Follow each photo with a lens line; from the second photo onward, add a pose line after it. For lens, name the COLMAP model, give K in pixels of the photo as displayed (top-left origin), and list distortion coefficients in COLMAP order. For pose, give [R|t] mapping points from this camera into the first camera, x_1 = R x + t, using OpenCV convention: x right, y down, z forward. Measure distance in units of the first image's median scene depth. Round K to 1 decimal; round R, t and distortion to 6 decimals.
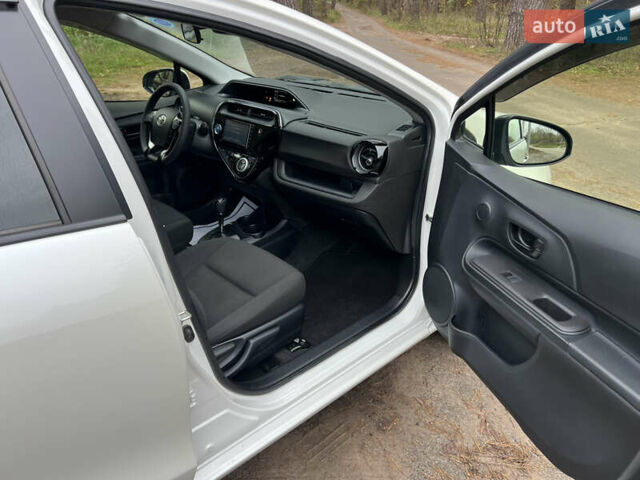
lens RADIAL K [[479.3, 0, 319.5], [0, 479.3, 236.9], [0, 0, 1]] dist [0.060062, -0.069875]
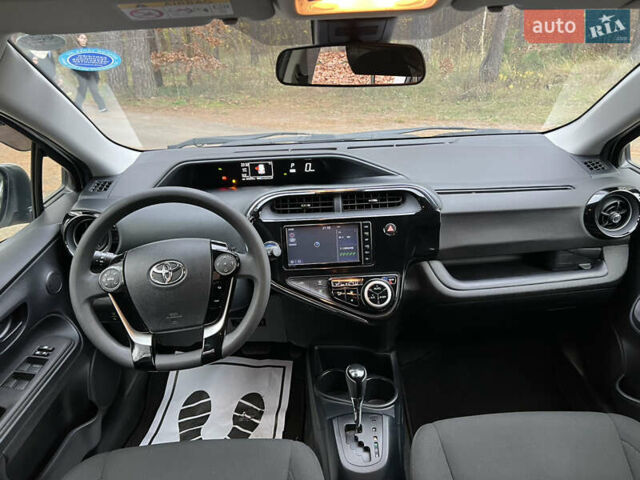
lens RADIAL K [[479.0, 0, 320.0], [0, 479.0, 240.0], [0, 0, 1]] dist [0.056975, -0.061066]
pose [[0.665775, -0.300355, 0.683030, -0.517756], [0.348652, 0.934550, 0.071114, -0.247037], [-0.659686, 0.190794, 0.726920, 0.569558]]
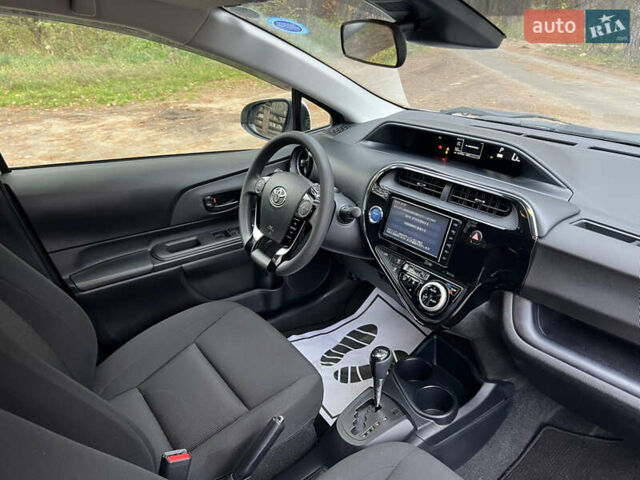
lens RADIAL K [[476.7, 0, 320.0], [0, 476.7, 240.0], [0, 0, 1]] dist [0.063423, -0.070285]
pose [[0.989760, 0.043936, -0.135815, -0.193296], [-0.045226, 0.998956, -0.006423, -0.182680], [0.135391, 0.012500, 0.990713, 0.432392]]
